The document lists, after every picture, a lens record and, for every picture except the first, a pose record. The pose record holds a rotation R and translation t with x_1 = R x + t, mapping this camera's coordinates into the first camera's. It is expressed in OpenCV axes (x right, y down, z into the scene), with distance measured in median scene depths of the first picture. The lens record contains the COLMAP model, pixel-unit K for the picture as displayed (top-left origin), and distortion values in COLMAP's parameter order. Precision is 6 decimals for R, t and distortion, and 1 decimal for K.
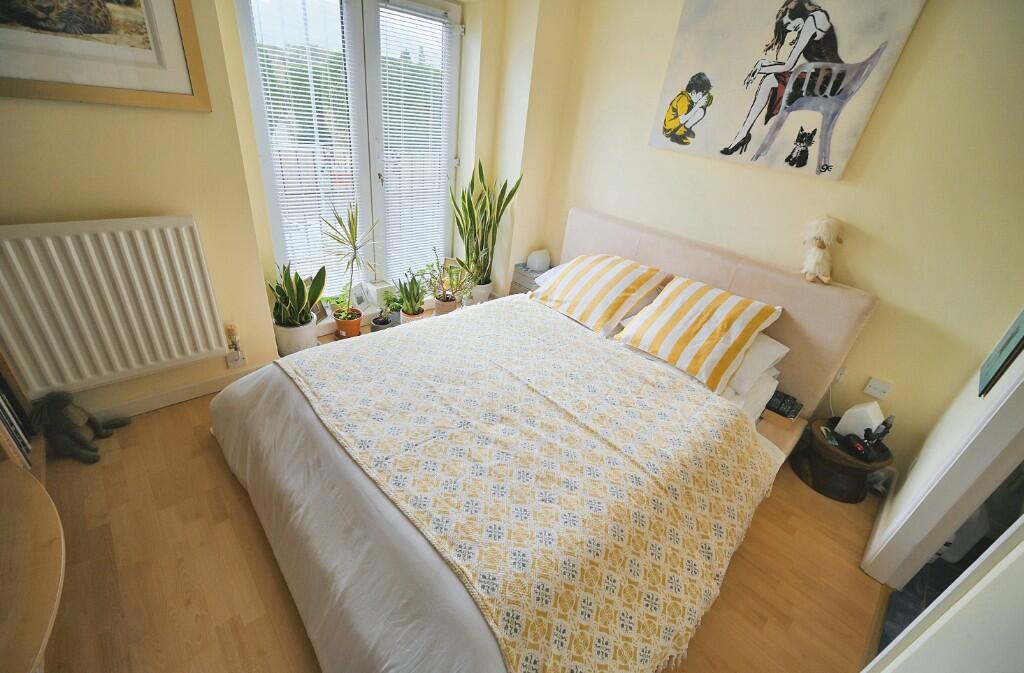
lens RADIAL K [[412.6, 0, 513.0], [0, 412.6, 339.2], [0, 0, 1]] dist [-0.003161, -0.000010]
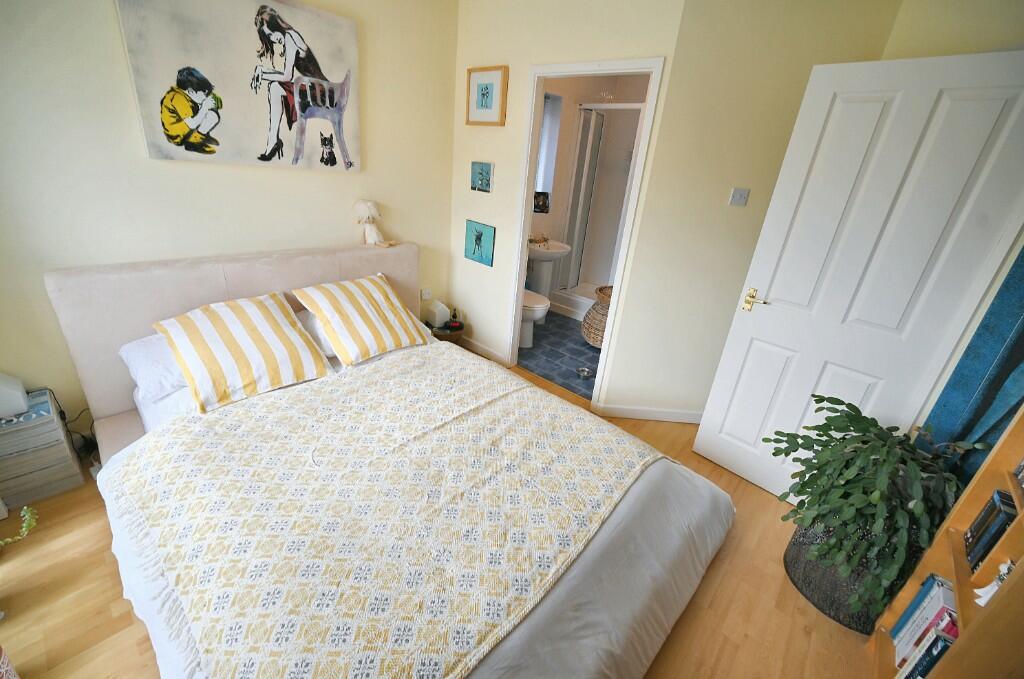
lens RADIAL K [[403.5, 0, 508.6], [0, 403.5, 337.3], [0, 0, 1]] dist [-0.003039, -0.000245]
pose [[-0.054075, -0.501873, 0.863250, -0.615368], [0.402562, 0.780189, 0.478800, -0.395548], [-0.913794, 0.373403, 0.159847, 0.546514]]
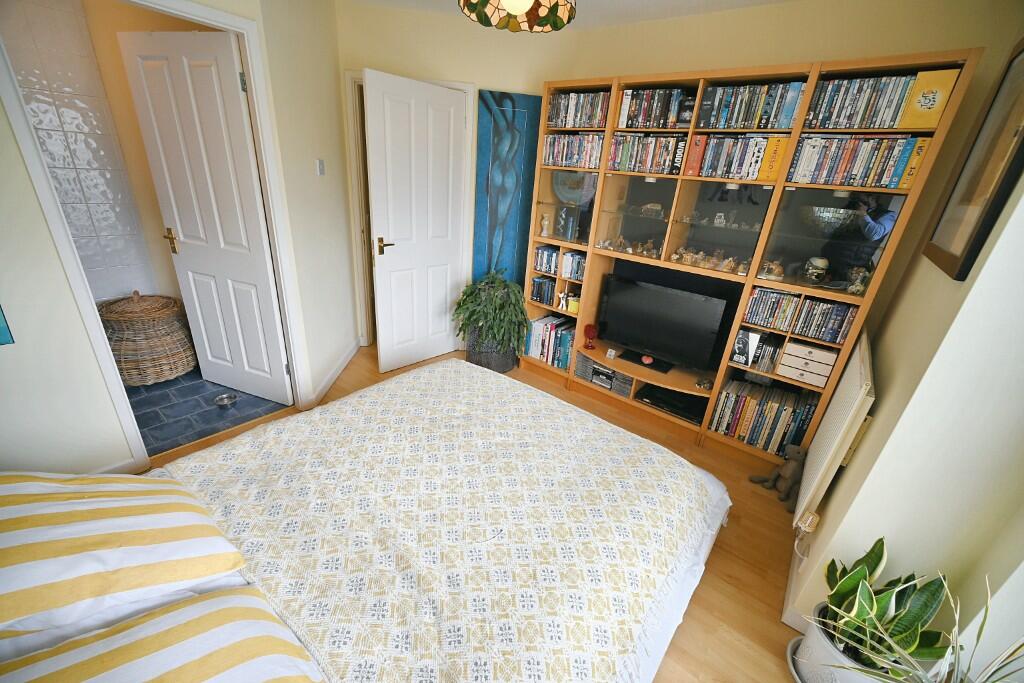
lens RADIAL K [[403.5, 0, 511.6], [0, 403.5, 340.2], [0, 0, 1]] dist [-0.003039, -0.000245]
pose [[-0.974720, -0.138060, -0.175672, 0.041034], [-0.223431, 0.600928, 0.767440, -0.686414], [-0.000386, 0.787289, -0.616584, 1.208422]]
